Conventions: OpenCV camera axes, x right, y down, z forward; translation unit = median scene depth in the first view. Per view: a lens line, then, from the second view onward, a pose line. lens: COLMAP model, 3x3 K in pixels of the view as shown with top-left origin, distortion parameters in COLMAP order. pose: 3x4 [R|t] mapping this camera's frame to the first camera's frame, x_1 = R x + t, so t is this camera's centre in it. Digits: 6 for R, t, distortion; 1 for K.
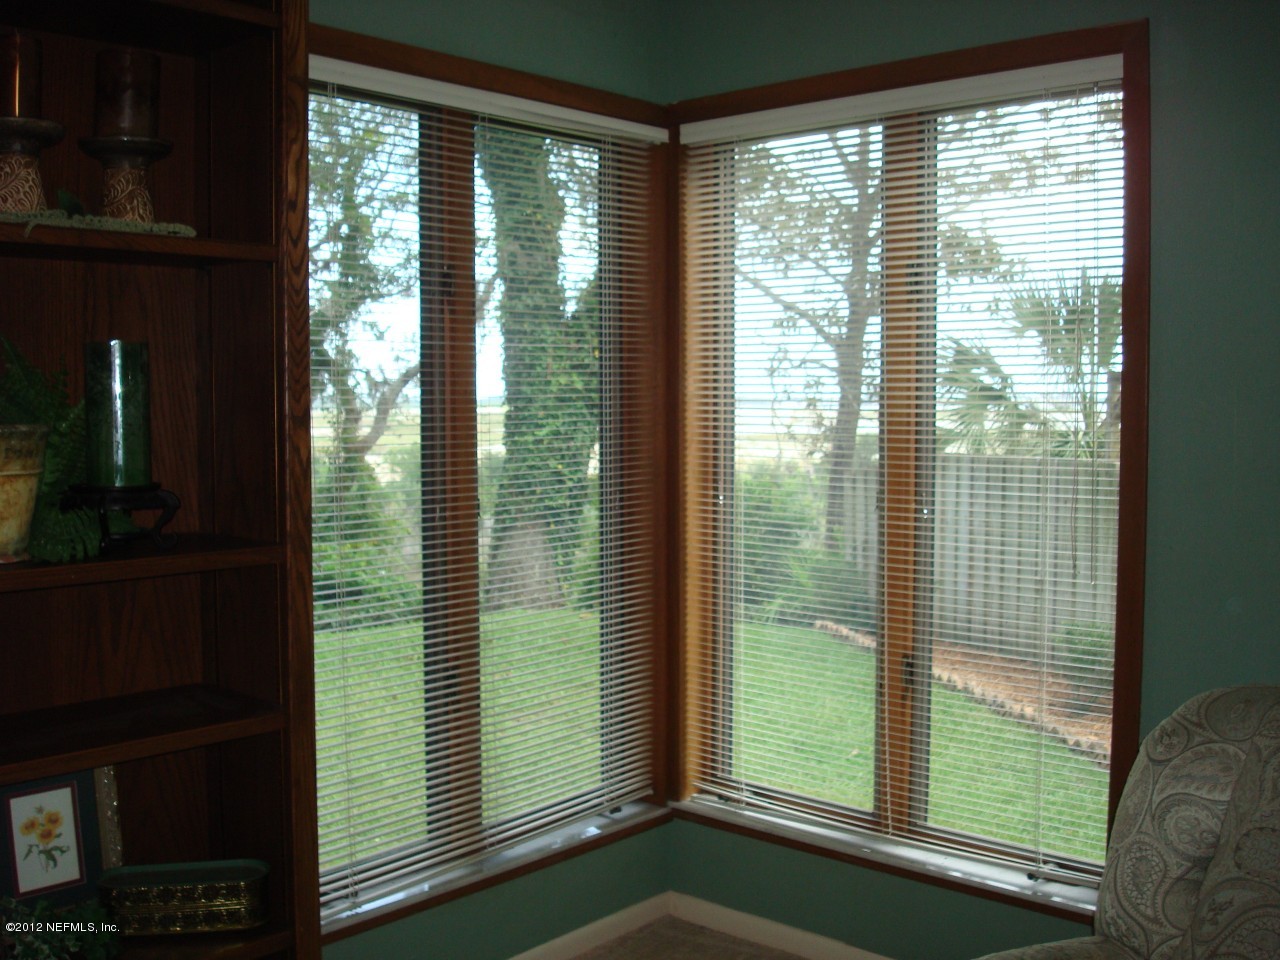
lens RADIAL K [[1320.6, 0, 642.7], [0, 1320.6, 478.8], [0, 0, 1]] dist [-0.110157, 0.000000]
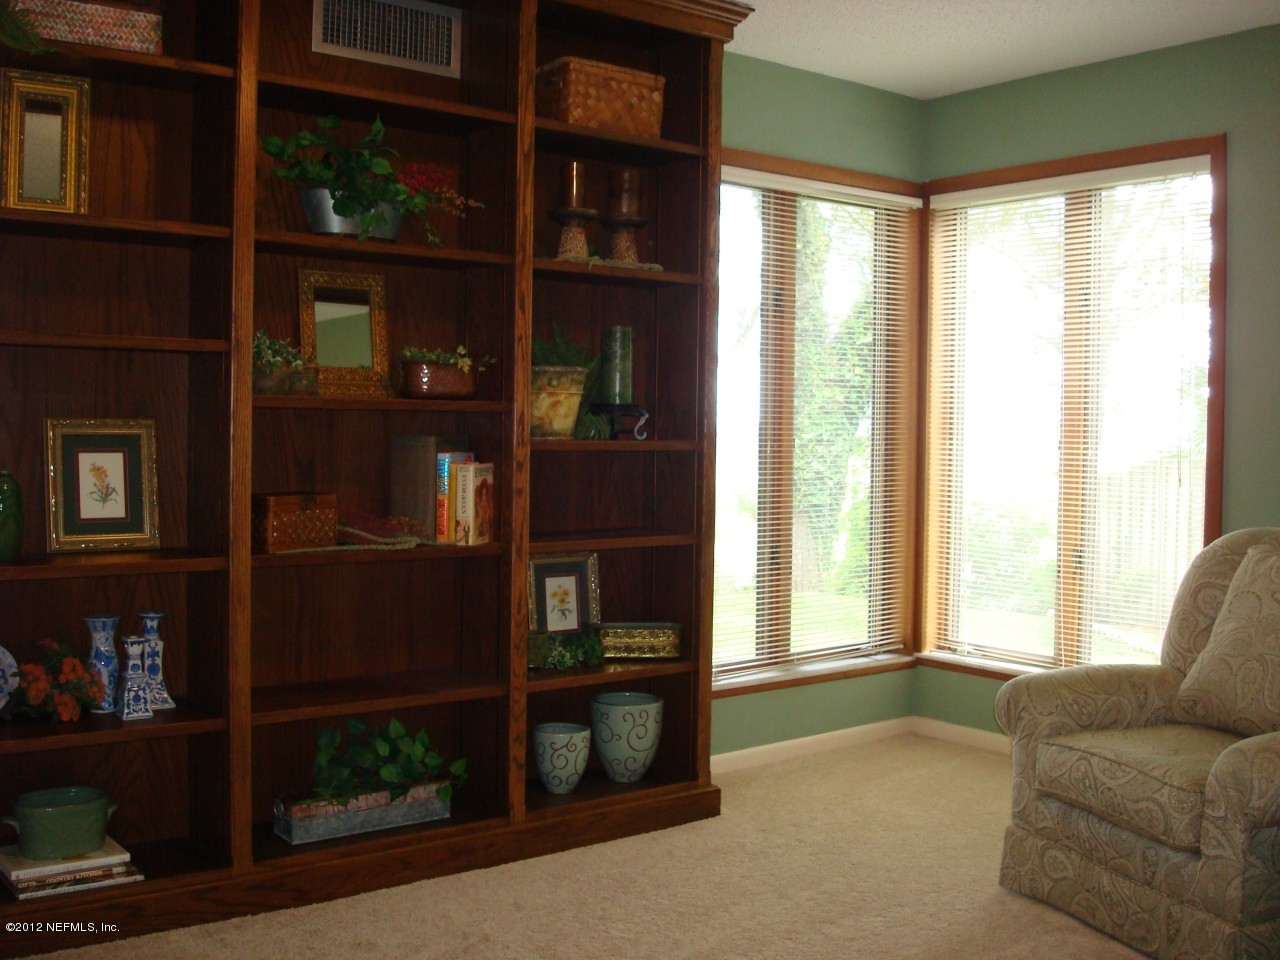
lens RADIAL K [[1320.6, 0, 634.0], [0, 1320.6, 482.7], [0, 0, 1]] dist [-0.110157, 0.000000]
pose [[0.981060, 0.020625, -0.192602, -0.010134], [-0.024346, 0.999560, -0.016971, 0.103481], [0.192167, 0.021339, 0.981130, -0.587536]]
